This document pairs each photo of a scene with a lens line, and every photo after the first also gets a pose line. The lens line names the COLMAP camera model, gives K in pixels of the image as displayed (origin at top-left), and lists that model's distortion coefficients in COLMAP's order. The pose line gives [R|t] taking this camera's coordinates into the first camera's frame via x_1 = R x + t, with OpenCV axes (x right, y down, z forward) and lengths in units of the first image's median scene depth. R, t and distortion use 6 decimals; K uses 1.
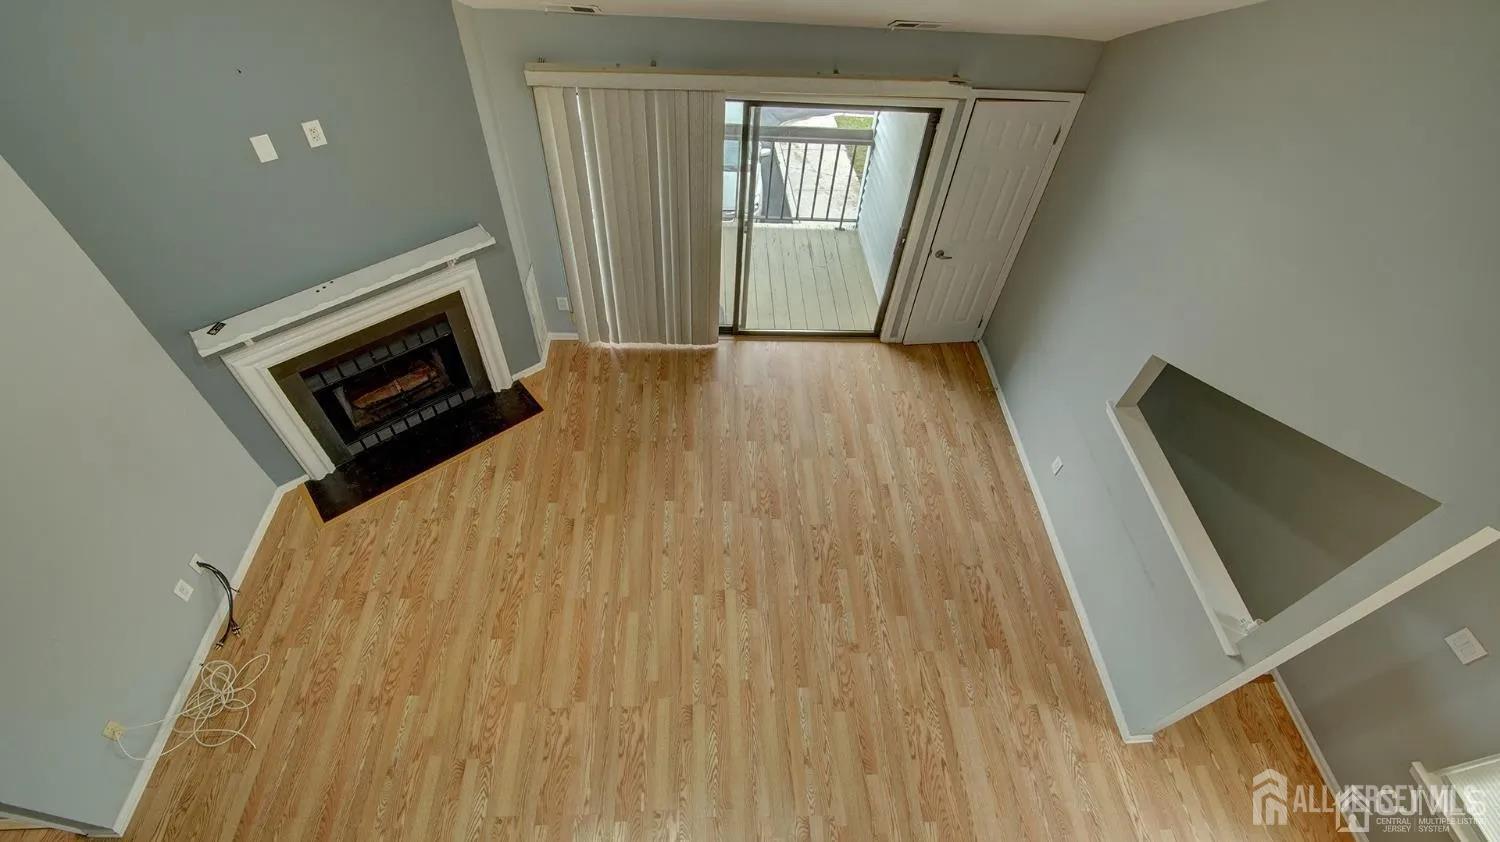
lens RADIAL K [[666.4, 0, 748.6], [0, 666.4, 428.3], [0, 0, 1]] dist [-0.037874, 0.007062]
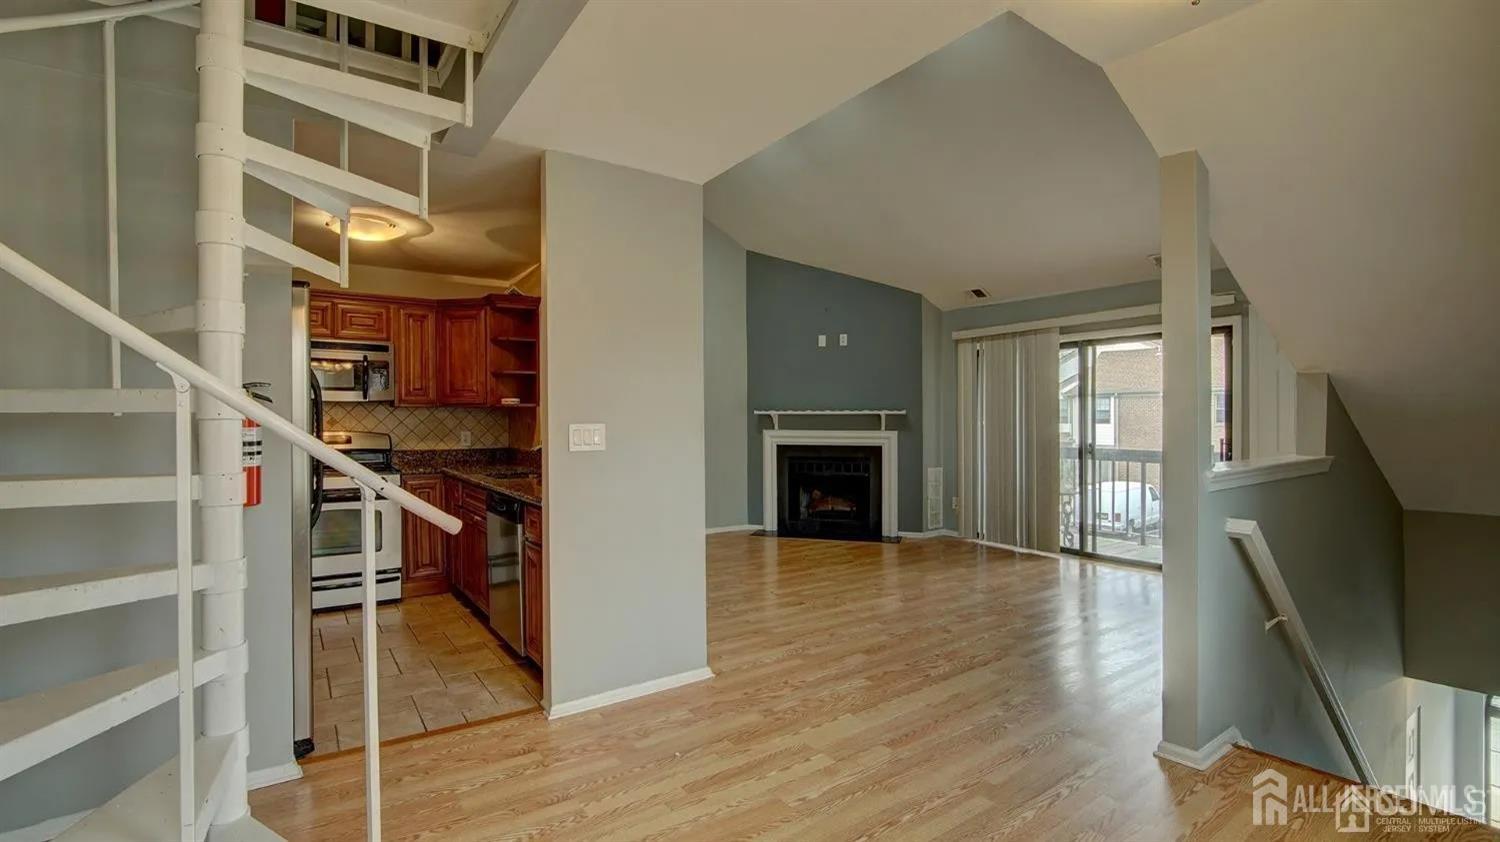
lens RADIAL K [[666.4, 0, 749.9], [0, 666.4, 415.2], [0, 0, 1]] dist [-0.037874, 0.007062]
pose [[0.537985, -0.057092, -0.841019, 0.856199], [-0.624244, 0.643482, -0.443000, 0.743942], [0.566473, 0.763329, 0.310544, 0.254527]]
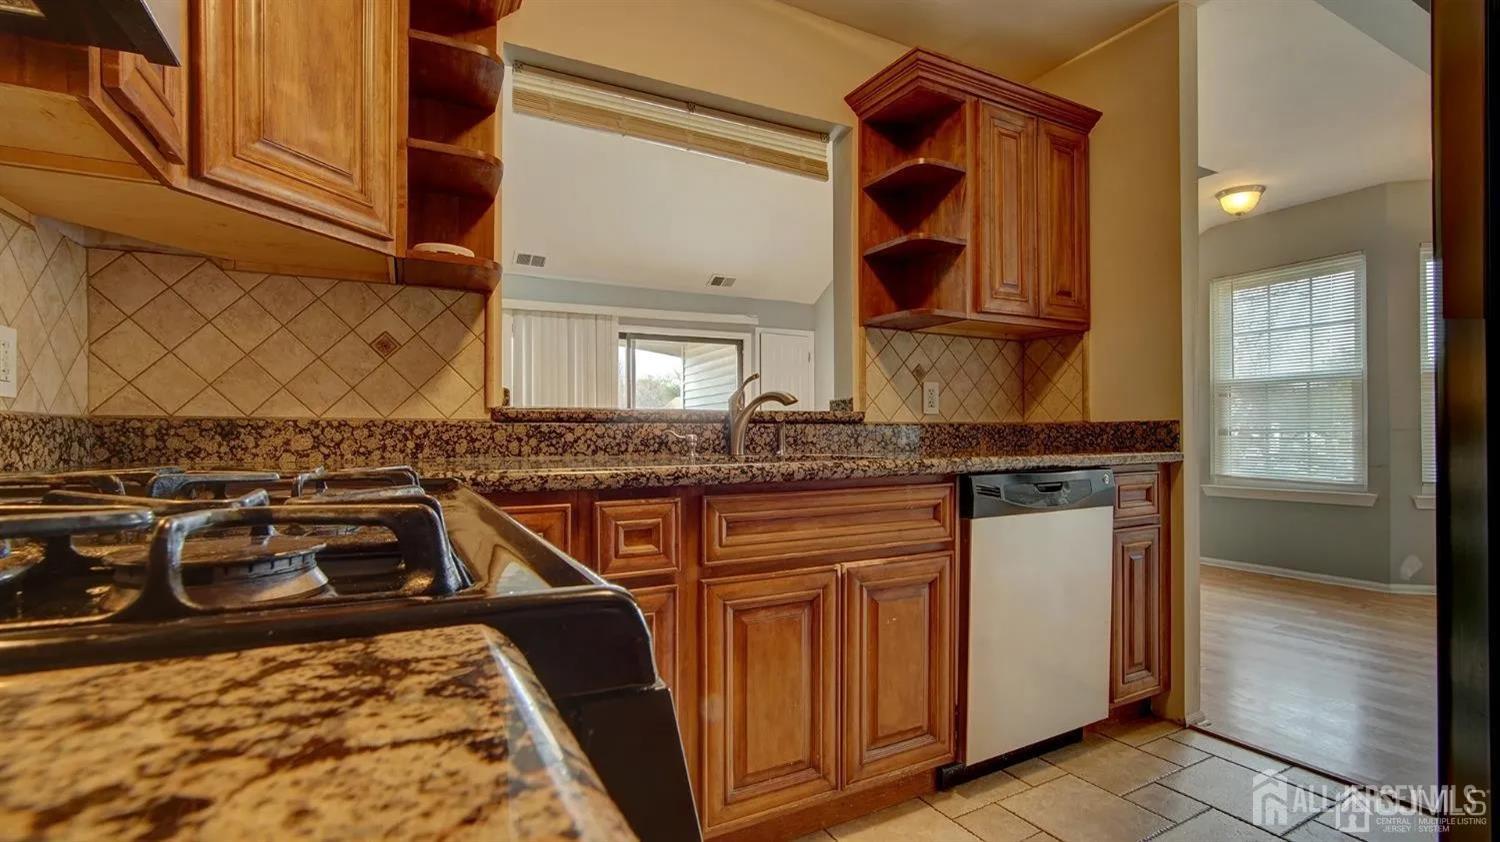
lens RADIAL K [[666.4, 0, 751.6], [0, 666.4, 425.0], [0, 0, 1]] dist [-0.037874, 0.007062]
pose [[0.899193, -0.053746, 0.434240, -0.450335], [0.367438, 0.631603, -0.682691, 0.841732], [-0.237575, 0.773426, 0.587682, 0.177377]]
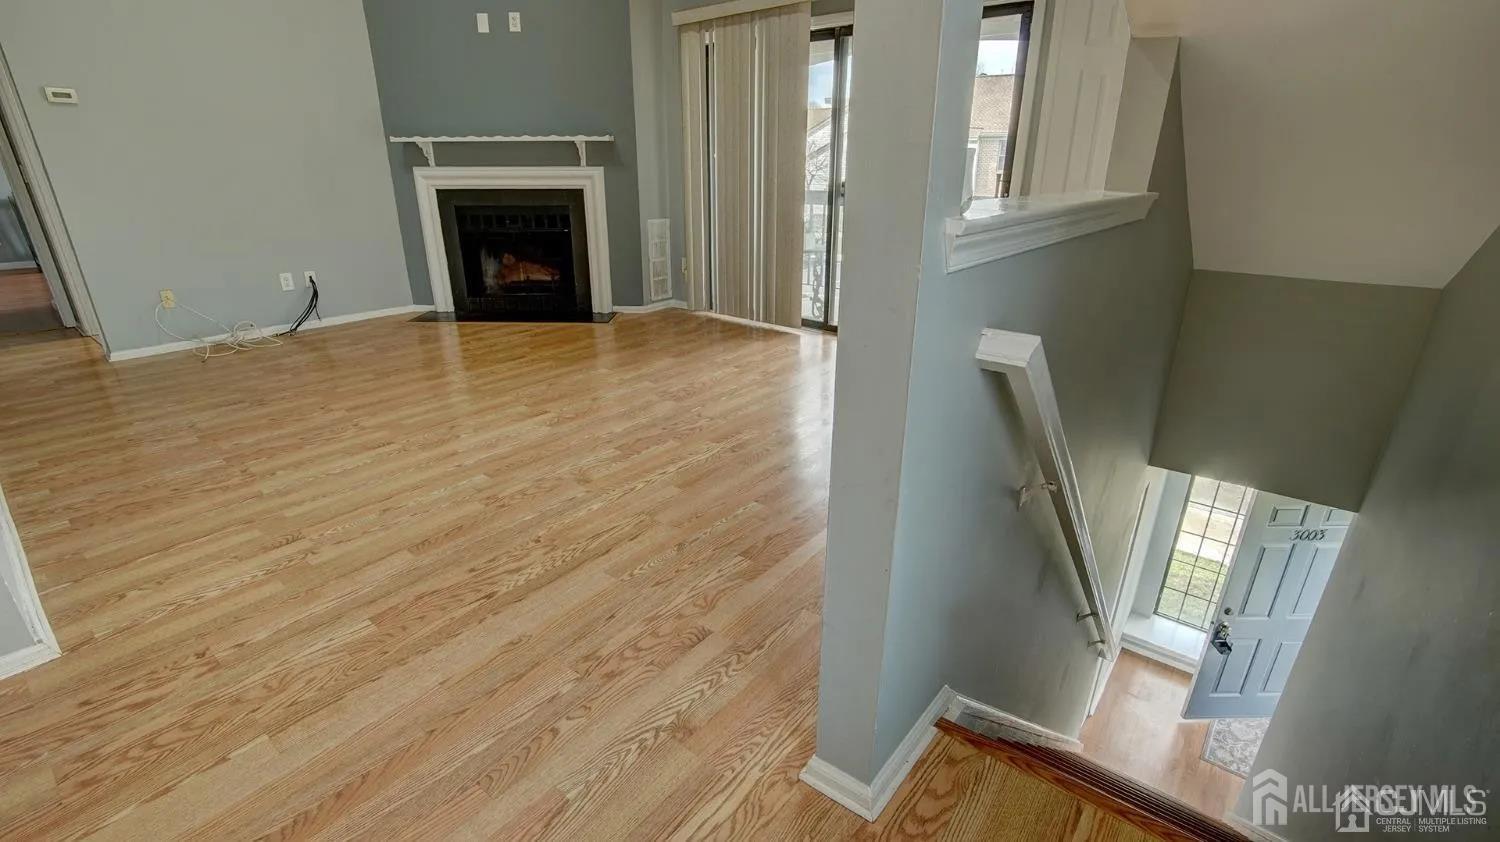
lens RADIAL K [[666.4, 0, 745.0], [0, 666.4, 428.4], [0, 0, 1]] dist [-0.037874, 0.007062]
pose [[0.746633, 0.197991, -0.635090, 0.680117], [-0.483864, 0.816791, -0.314210, 0.412173], [0.456525, 0.541897, 0.705644, 0.565307]]
